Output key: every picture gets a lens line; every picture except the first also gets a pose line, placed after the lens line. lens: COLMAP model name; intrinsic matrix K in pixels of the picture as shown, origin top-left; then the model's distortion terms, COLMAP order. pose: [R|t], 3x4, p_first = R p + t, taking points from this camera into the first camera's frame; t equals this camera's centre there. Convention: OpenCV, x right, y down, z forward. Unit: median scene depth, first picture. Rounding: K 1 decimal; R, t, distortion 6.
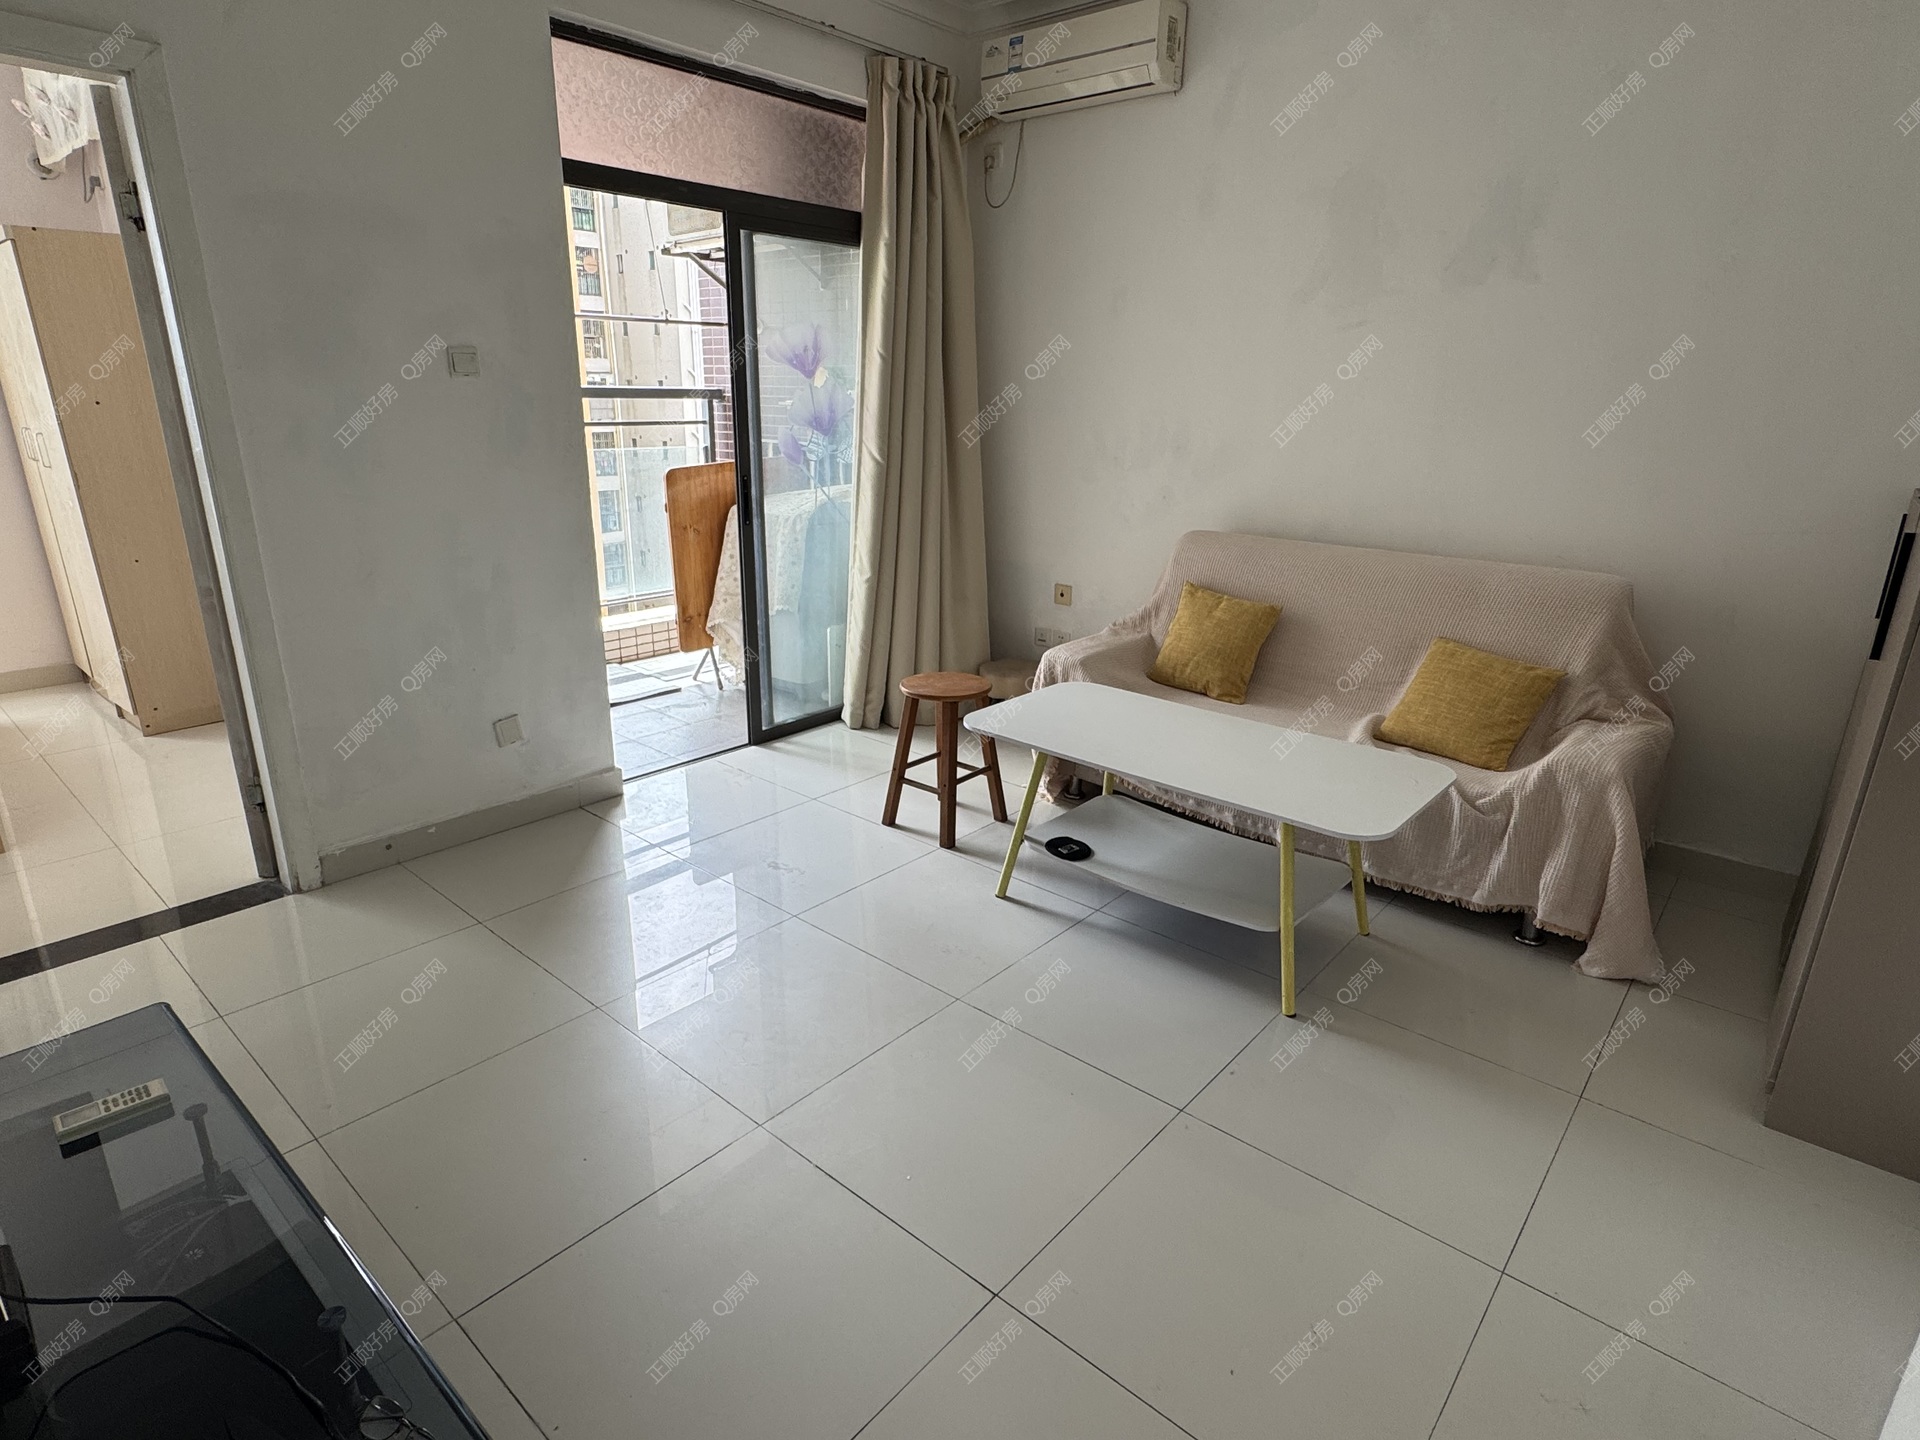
lens RADIAL K [[1018.3, 0, 951.8], [0, 1018.3, 722.0], [0, 0, 1]] dist [-0.003655, -0.000284]
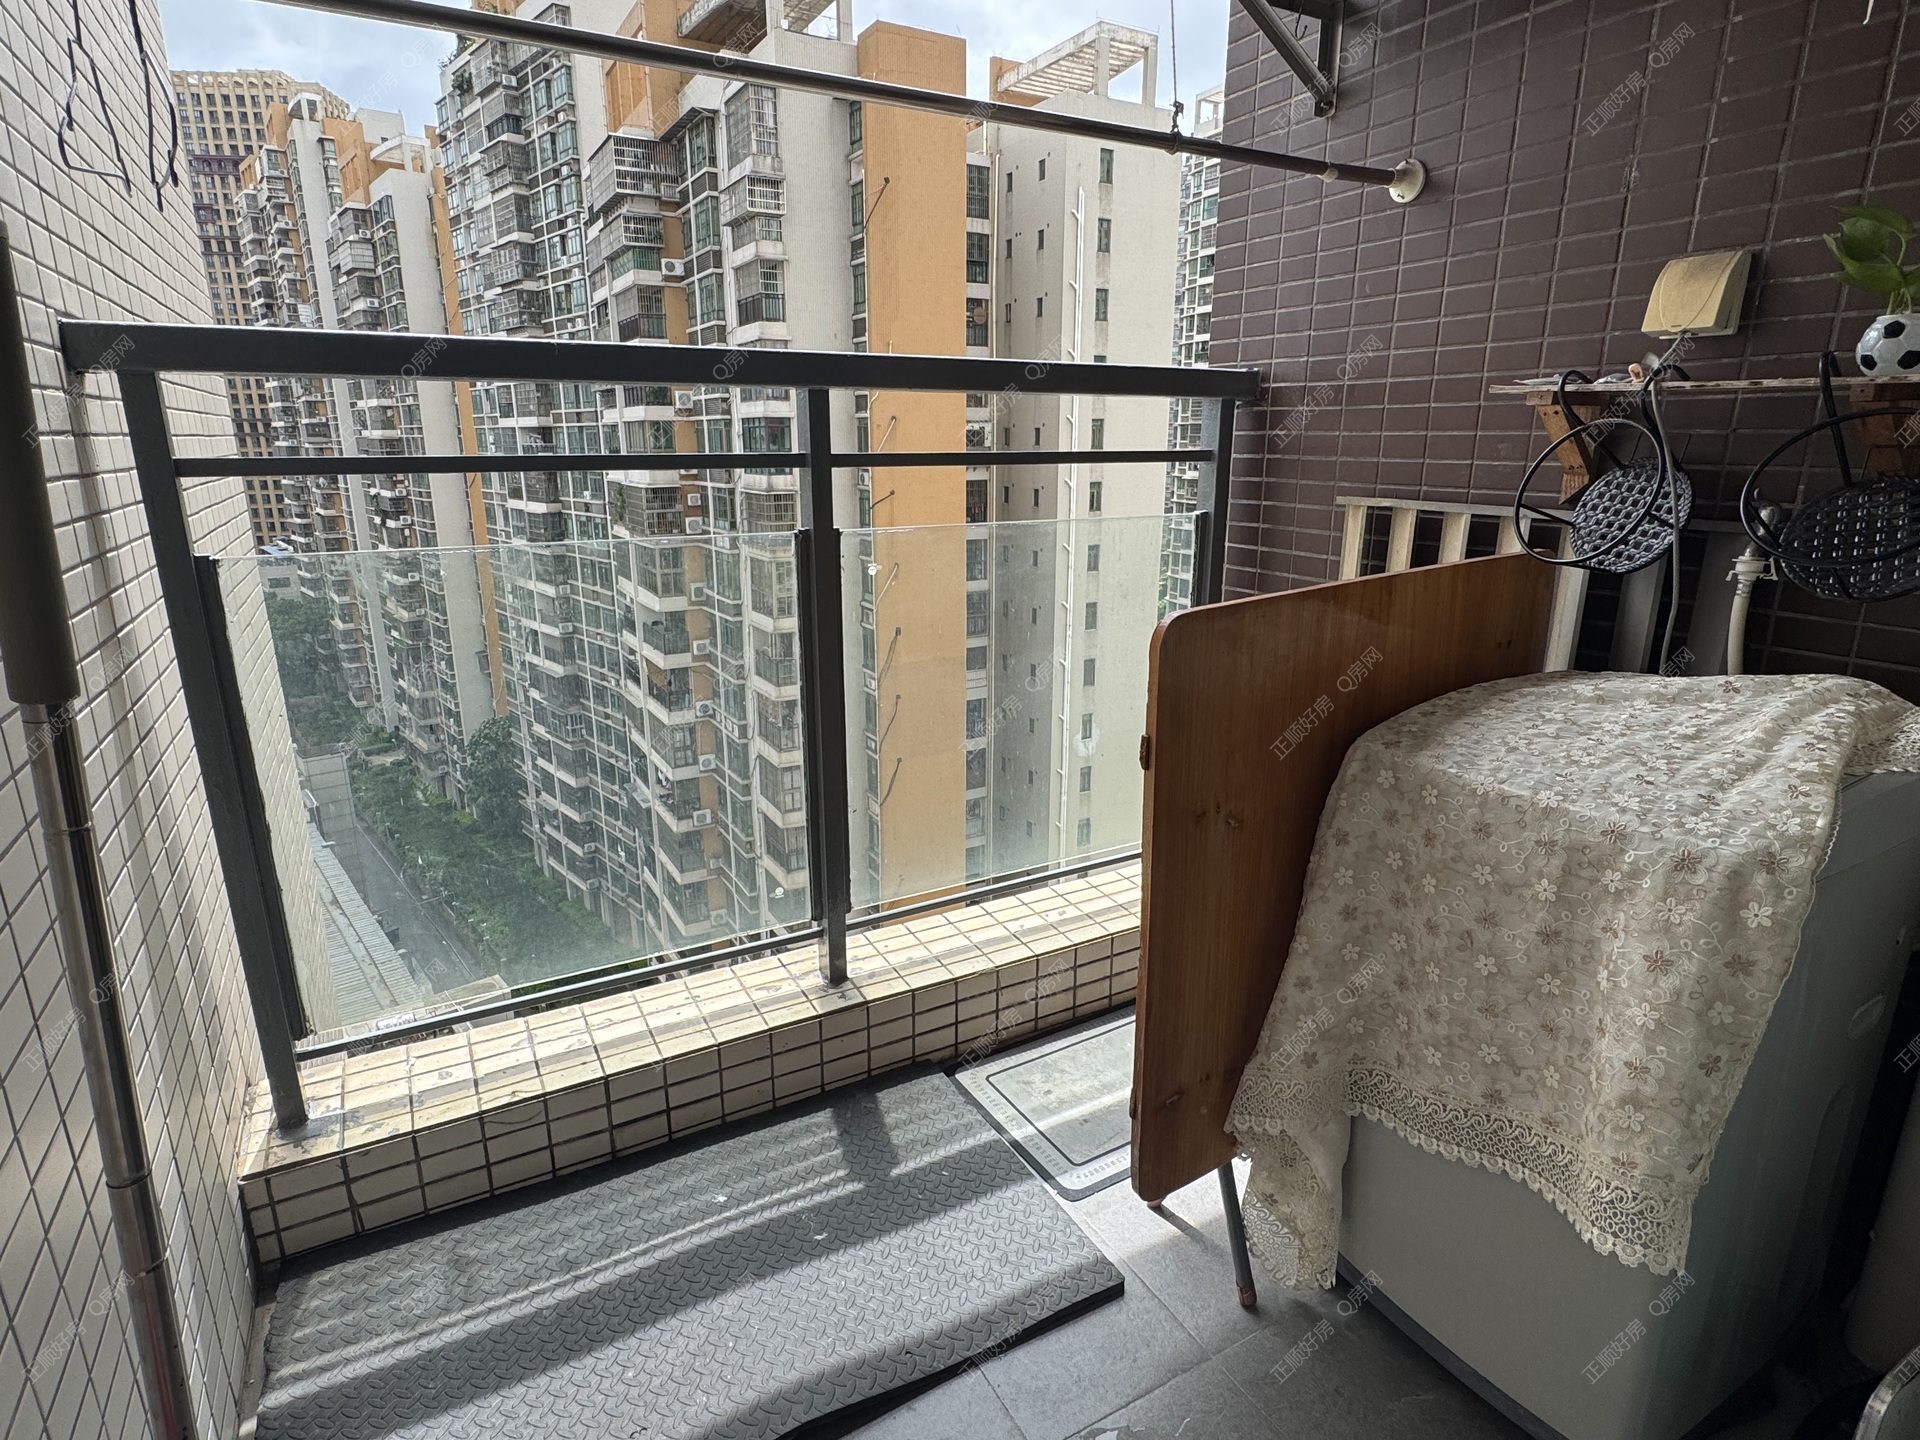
lens RADIAL K [[1018.3, 0, 951.8], [0, 1018.3, 722.0], [0, 0, 1]] dist [-0.003655, -0.000284]
pose [[0.941680, 0.075538, -0.327922, -0.289373], [-0.088950, 0.995695, -0.026074, -0.248605], [0.324541, 0.053722, 0.944345, 0.866130]]
